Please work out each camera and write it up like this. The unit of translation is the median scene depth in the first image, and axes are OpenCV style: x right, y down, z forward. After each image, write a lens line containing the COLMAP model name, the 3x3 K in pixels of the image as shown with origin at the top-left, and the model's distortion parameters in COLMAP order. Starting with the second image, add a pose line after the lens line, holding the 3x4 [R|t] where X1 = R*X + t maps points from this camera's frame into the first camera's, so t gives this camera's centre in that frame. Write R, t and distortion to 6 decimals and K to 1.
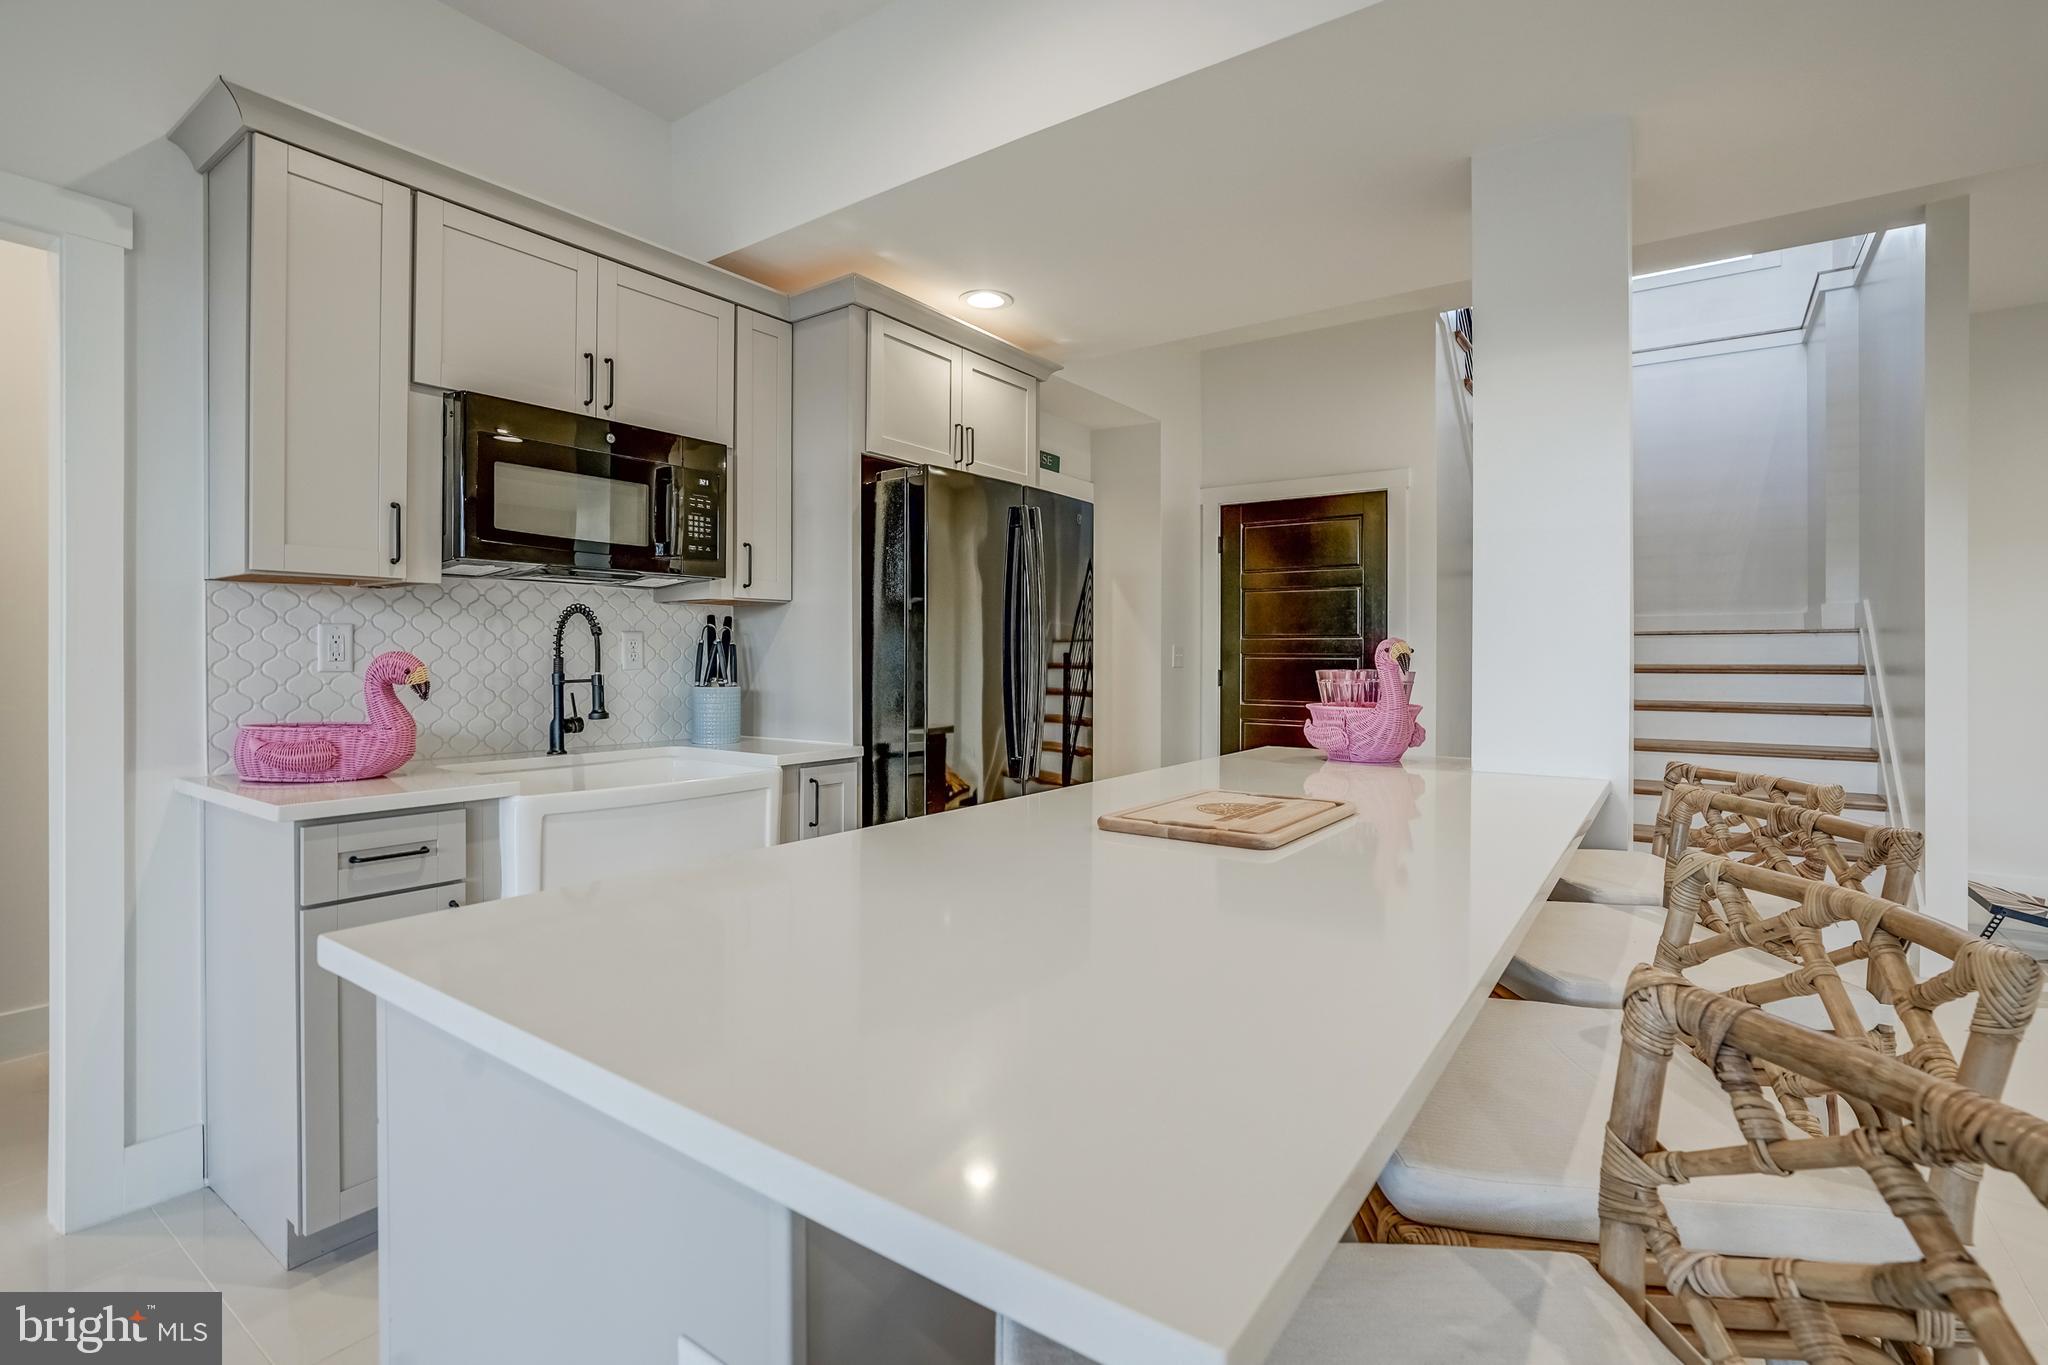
lens RADIAL K [[947.2, 0, 1022.4], [0, 947.2, 662.8], [0, 0, 1]] dist [-0.038697, 0.000874]
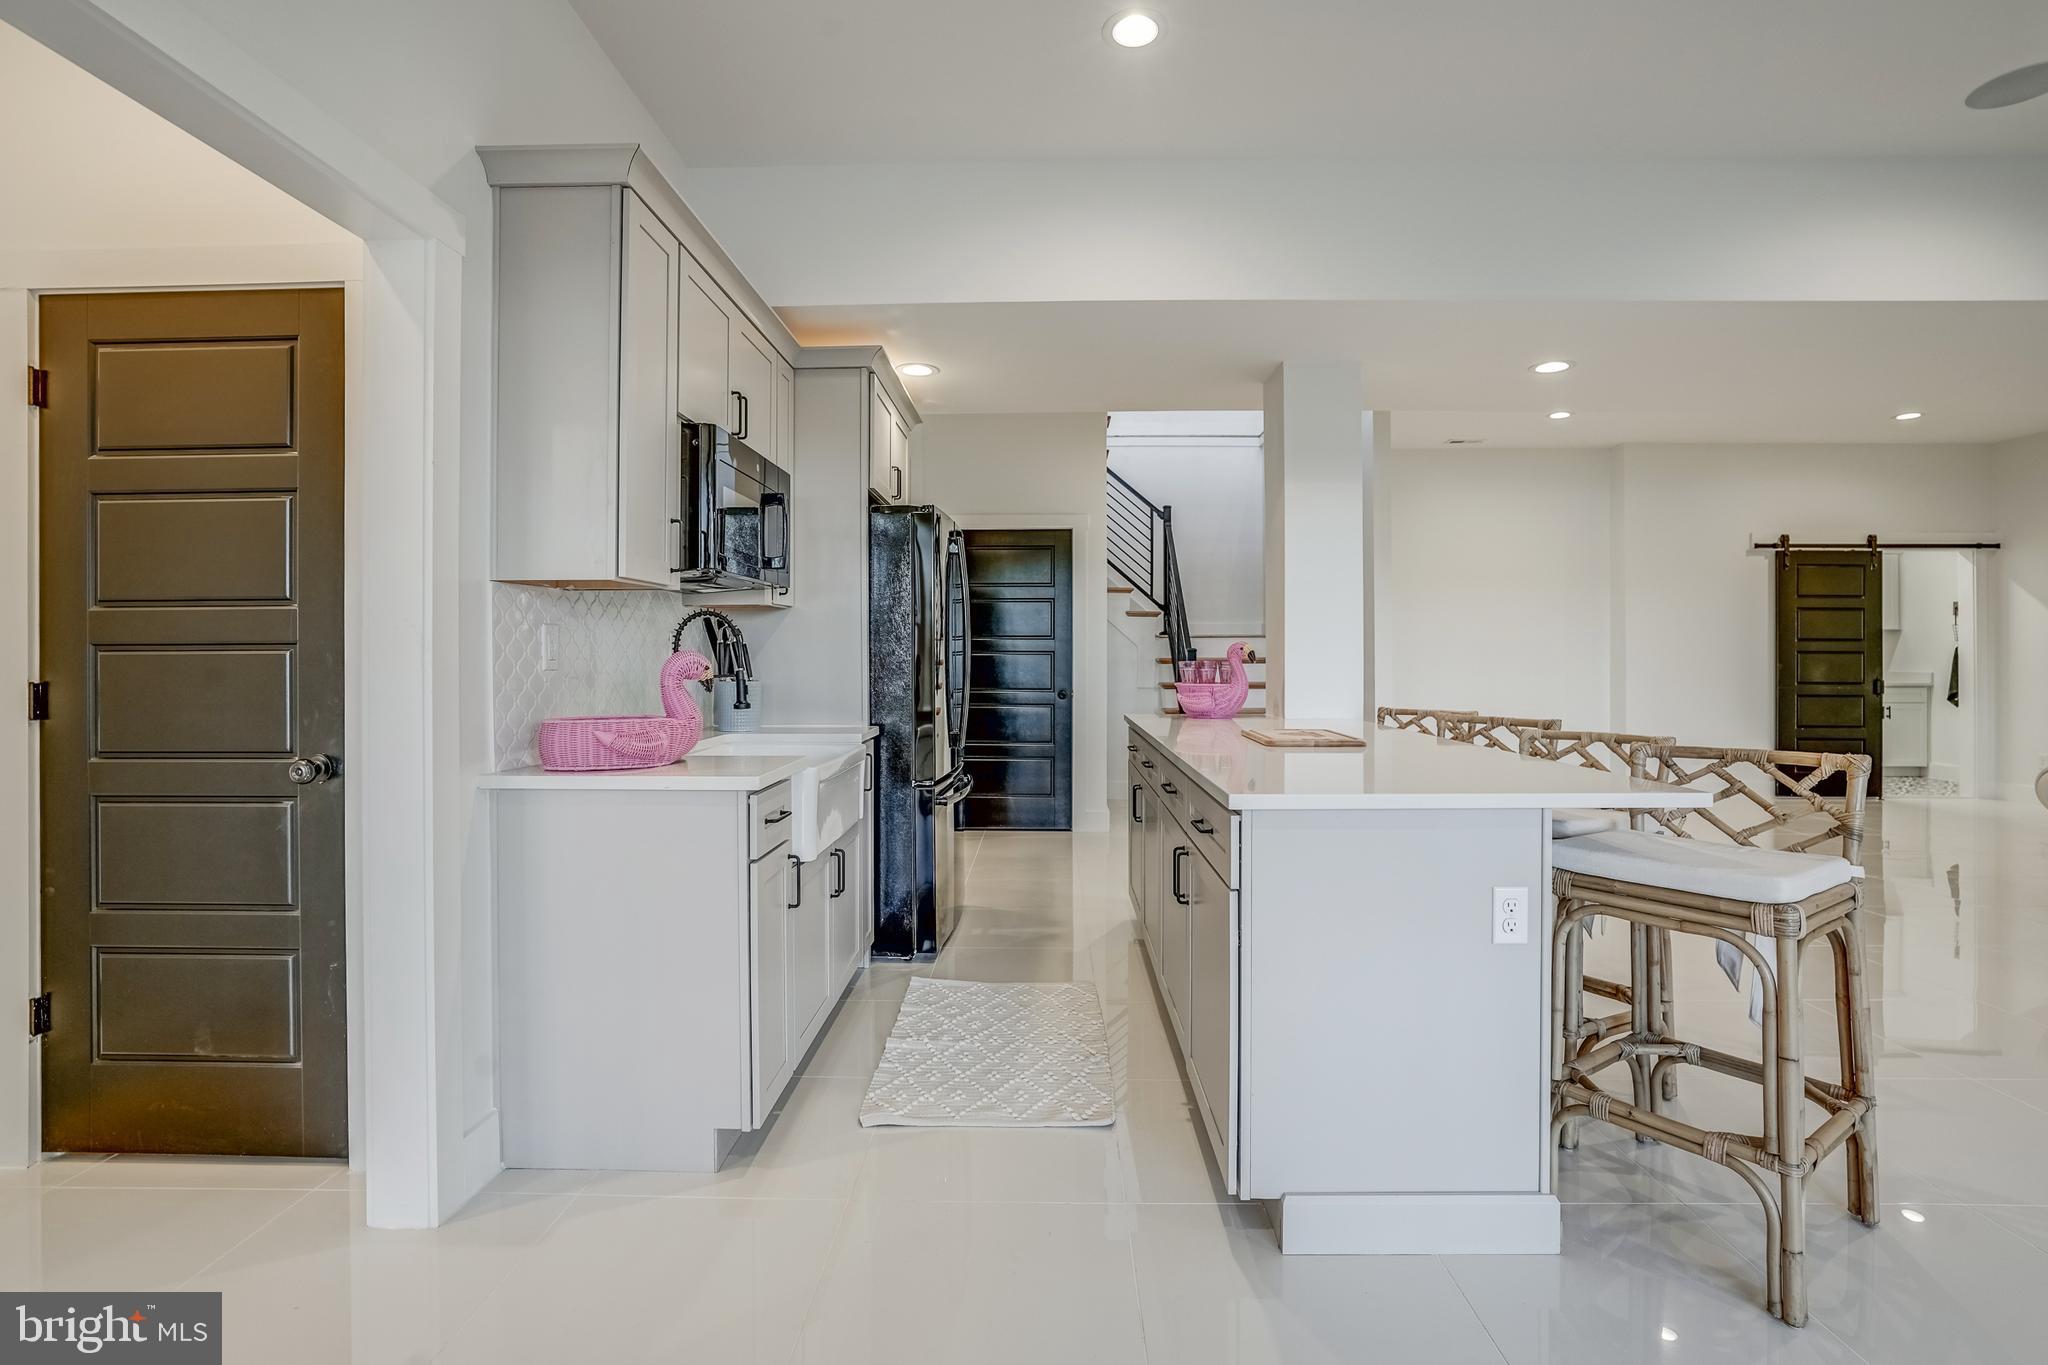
lens RADIAL K [[947.5, 0, 1026.2], [0, 947.5, 646.5], [0, 0, 1]] dist [-0.049950, 0.020291]
pose [[0.830642, -0.001222, 0.556805, -0.757507], [0.007438, 0.999933, -0.008900, -0.003170], [-0.556757, 0.011534, 0.830596, -0.154419]]
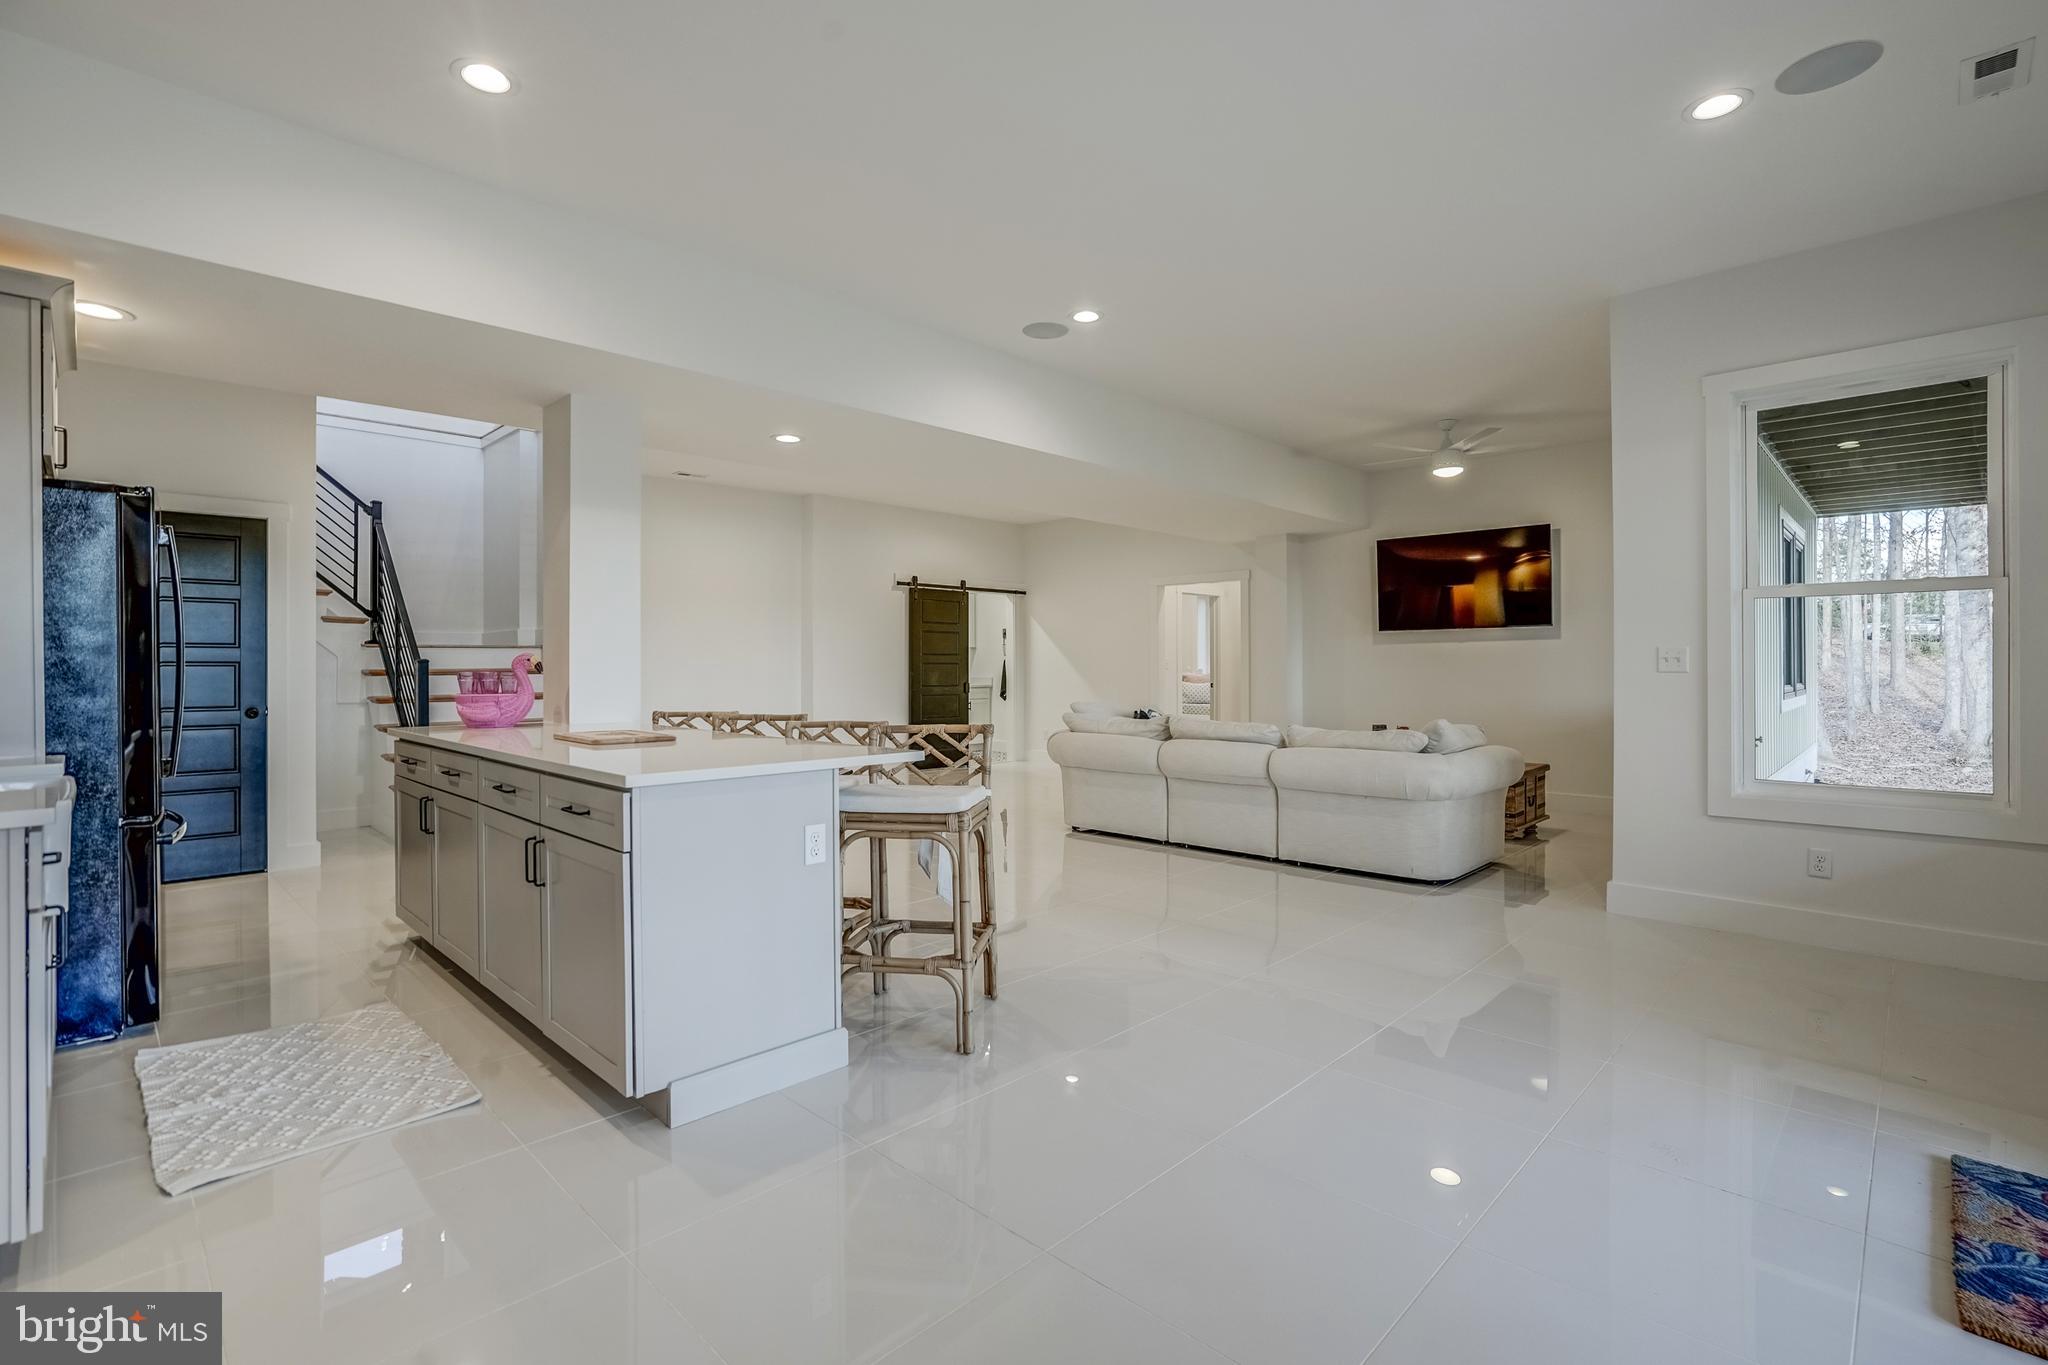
lens RADIAL K [[947.2, 0, 1022.4], [0, 947.2, 662.8], [0, 0, 1]] dist [-0.038697, 0.000874]
pose [[0.159701, -0.004058, 0.987157, -1.042317], [0.007312, 0.999969, 0.002928, -0.004011], [-0.987138, 0.006750, 0.159726, -0.161202]]
